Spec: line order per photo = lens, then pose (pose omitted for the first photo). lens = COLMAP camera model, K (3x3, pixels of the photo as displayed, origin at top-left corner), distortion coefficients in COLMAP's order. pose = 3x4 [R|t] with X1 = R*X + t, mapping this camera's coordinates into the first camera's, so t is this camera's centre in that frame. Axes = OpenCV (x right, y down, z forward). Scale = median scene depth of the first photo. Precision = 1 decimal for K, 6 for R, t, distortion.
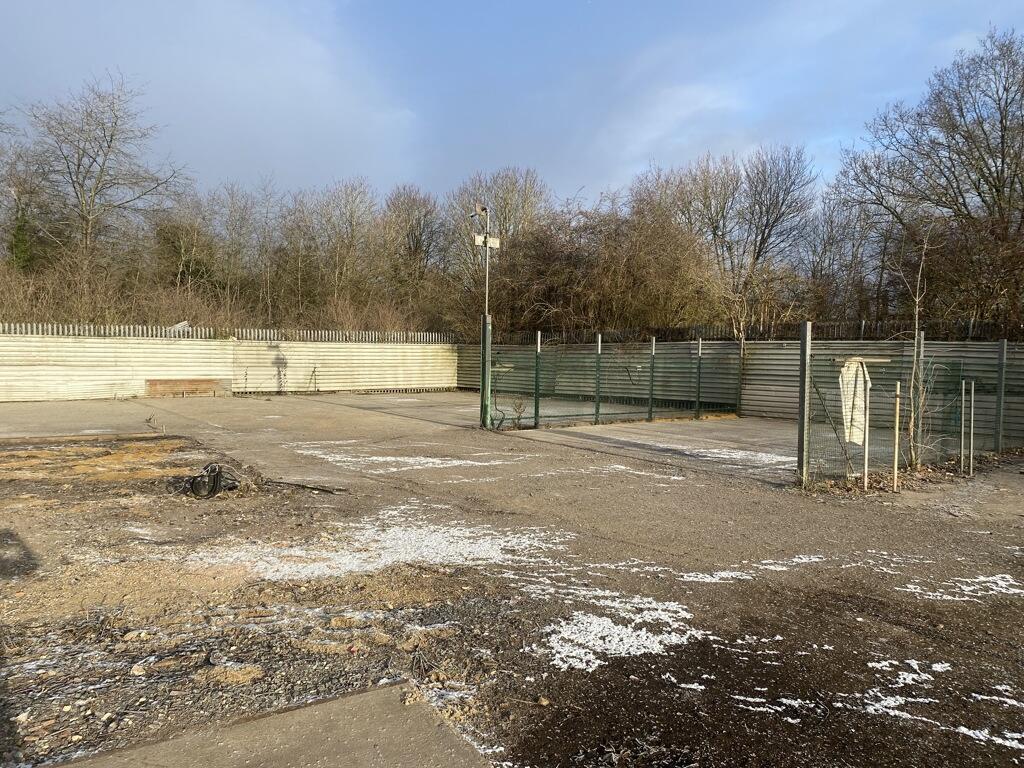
lens RADIAL K [[766.3, 0, 512.0], [0, 766.3, 384.0], [0, 0, 1]] dist [0.032515, -0.008356]
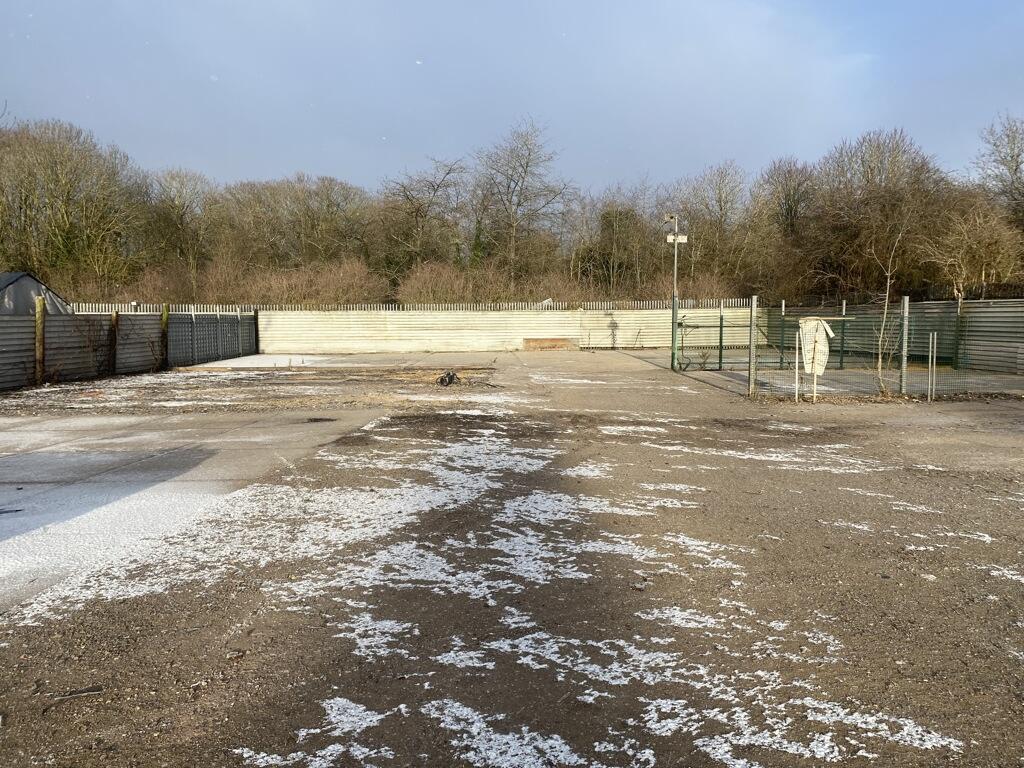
lens RADIAL K [[766.3, 0, 512.0], [0, 766.3, 384.0], [0, 0, 1]] dist [0.032515, -0.008356]
pose [[0.830568, 0.030614, -0.556076, 0.320247], [-0.004951, 0.998854, 0.047595, 0.011487], [0.556896, -0.036778, 0.829768, -0.233250]]
